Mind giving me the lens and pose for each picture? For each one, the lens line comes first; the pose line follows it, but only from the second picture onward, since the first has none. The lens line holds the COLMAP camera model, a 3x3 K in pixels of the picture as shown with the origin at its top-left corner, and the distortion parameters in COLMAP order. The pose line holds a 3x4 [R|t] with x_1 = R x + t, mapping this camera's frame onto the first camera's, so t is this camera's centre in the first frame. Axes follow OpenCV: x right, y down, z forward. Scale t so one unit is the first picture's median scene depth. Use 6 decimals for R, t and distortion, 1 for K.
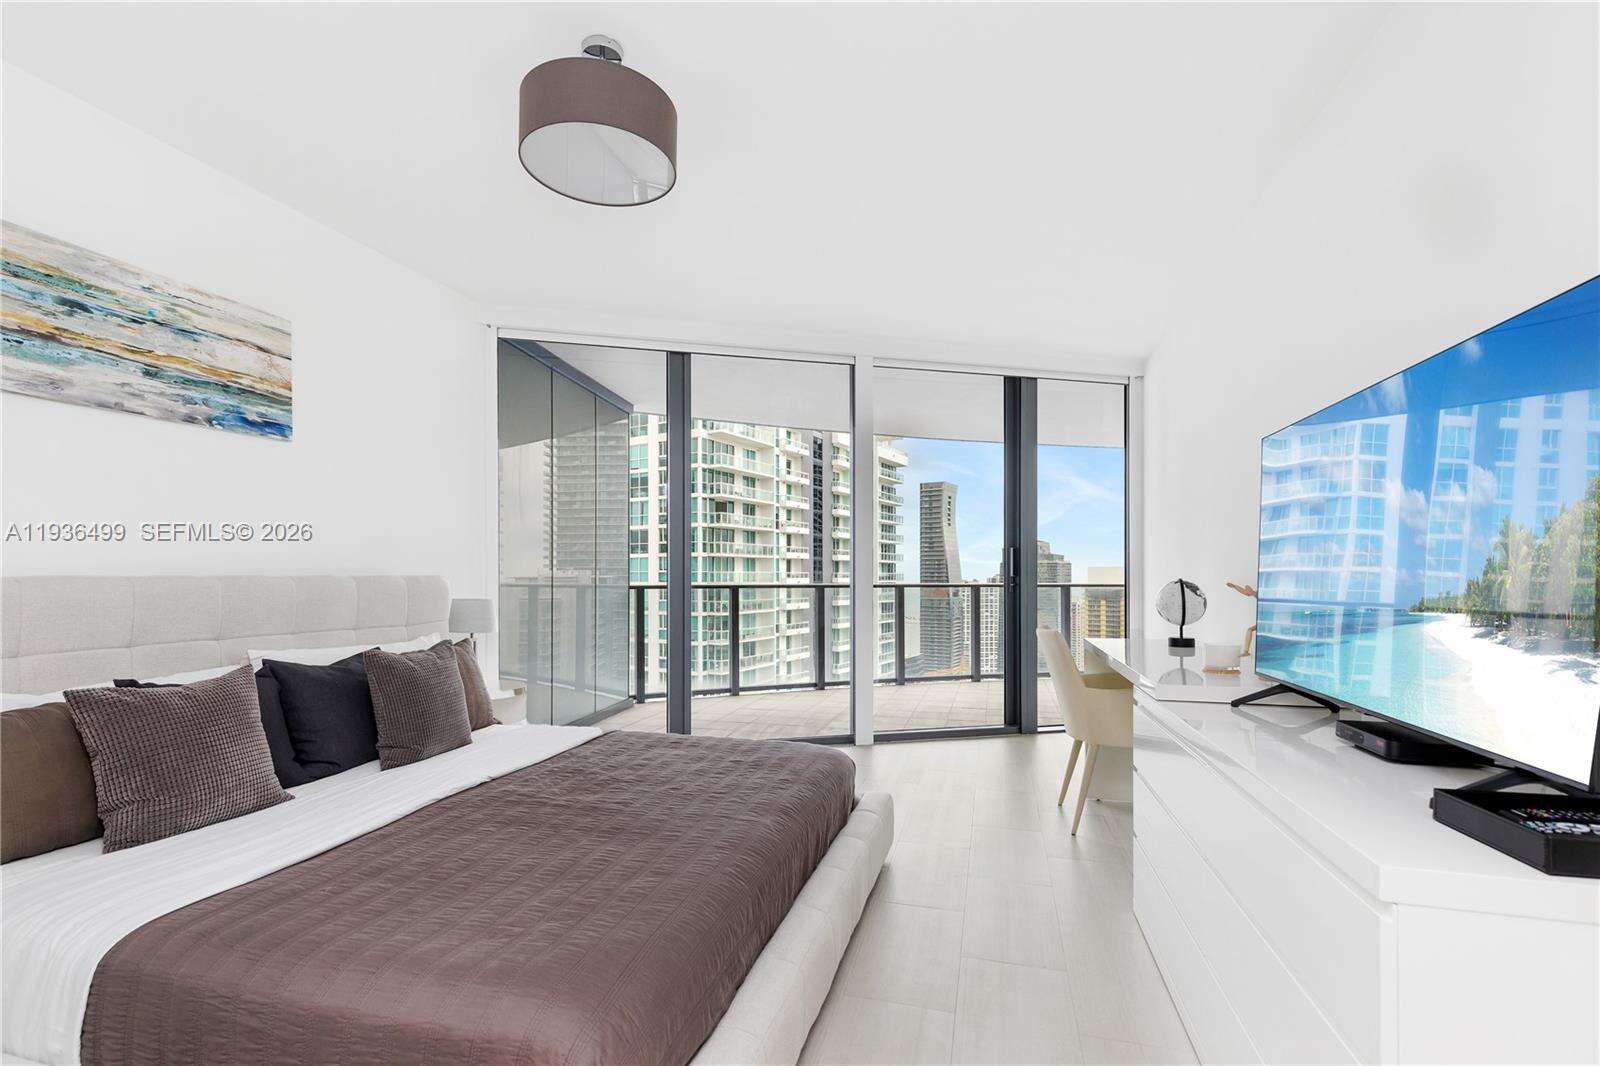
lens RADIAL K [[721.4, 0, 772.9], [0, 721.4, 569.2], [0, 0, 1]] dist [0.010898, -0.001539]
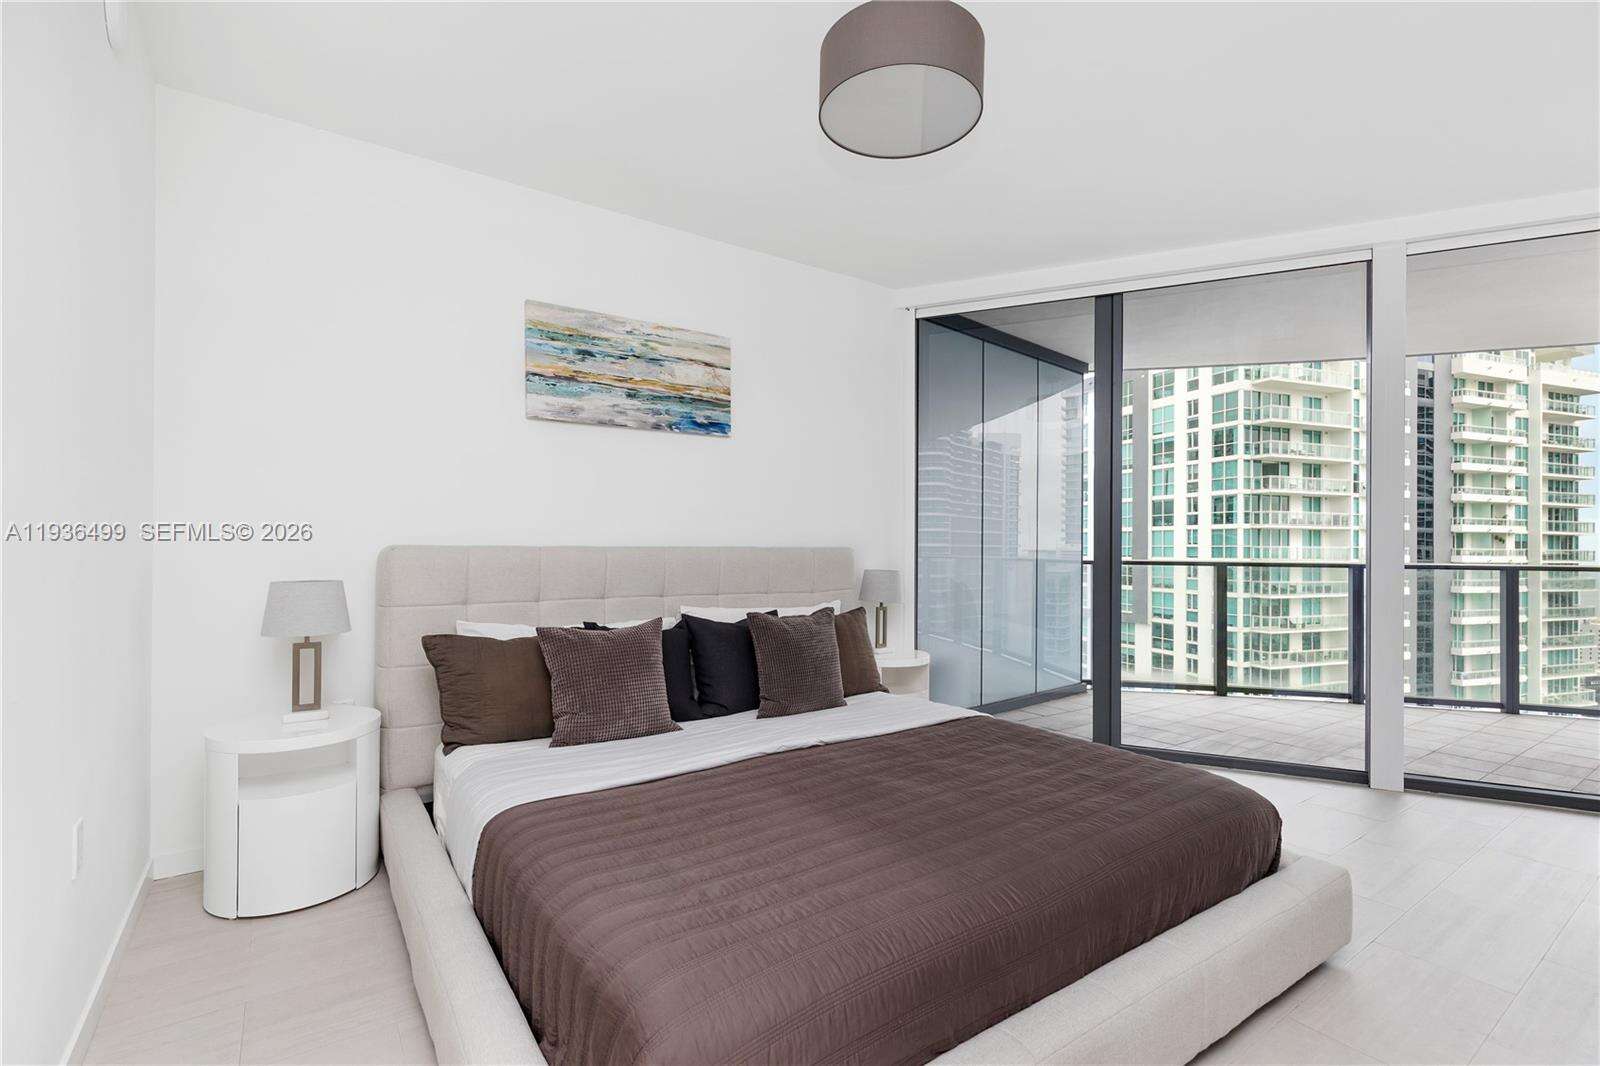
lens RADIAL K [[711.1, 0, 794.6], [0, 711.1, 544.2], [0, 0, 1]] dist [0.006054, 0.000290]
pose [[0.787913, 0.003408, -0.615777, 0.162176], [-0.002277, 0.999994, 0.002621, 0.000627], [0.615782, -0.000663, 0.787916, 0.132391]]
